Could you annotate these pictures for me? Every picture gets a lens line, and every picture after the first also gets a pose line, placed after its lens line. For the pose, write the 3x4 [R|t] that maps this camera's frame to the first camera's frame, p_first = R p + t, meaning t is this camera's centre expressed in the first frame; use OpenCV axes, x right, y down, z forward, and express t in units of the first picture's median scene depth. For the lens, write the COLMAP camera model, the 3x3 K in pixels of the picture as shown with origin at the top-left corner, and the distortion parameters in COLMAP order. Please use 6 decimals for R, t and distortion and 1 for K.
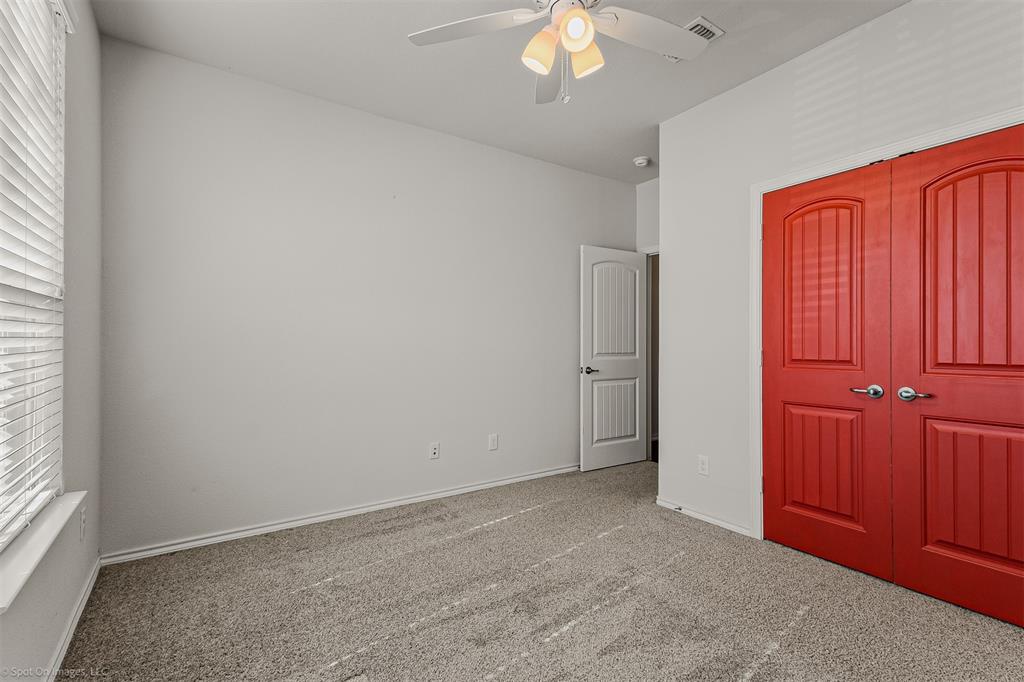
lens RADIAL K [[472.6, 0, 518.7], [0, 472.6, 336.7], [0, 0, 1]] dist [-0.004425, -0.000745]
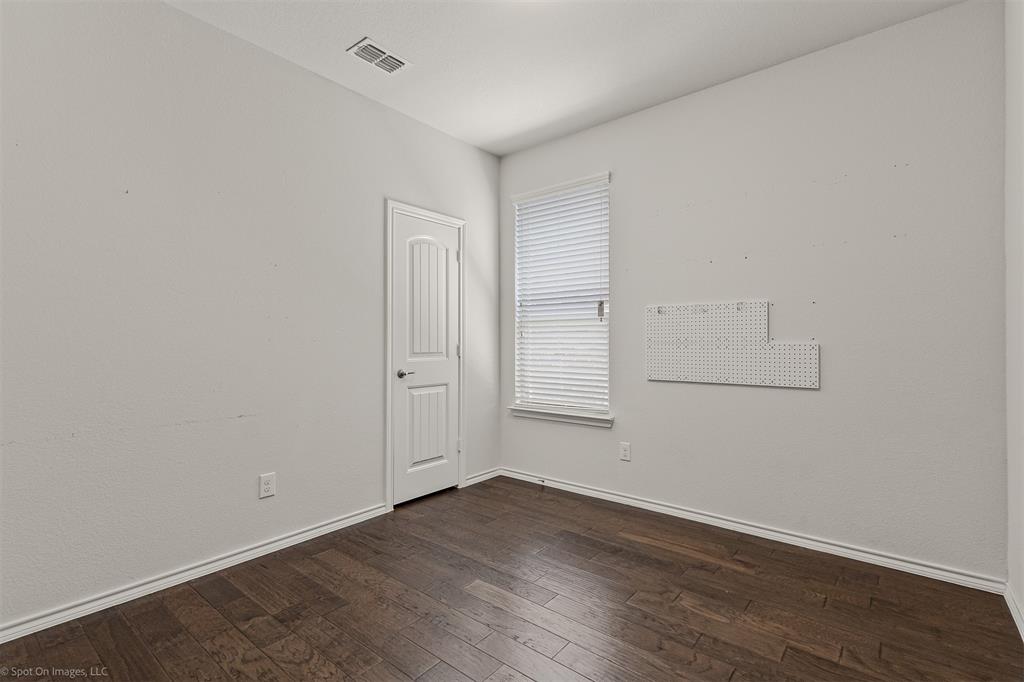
lens RADIAL K [[472.6, 0, 509.9], [0, 472.6, 342.6], [0, 0, 1]] dist [-0.004425, -0.000745]
pose [[-0.287529, -0.003603, 0.957765, -0.758856], [-0.013734, 0.999906, -0.000362, 0.017542], [-0.957674, -0.013258, -0.287551, 1.169272]]
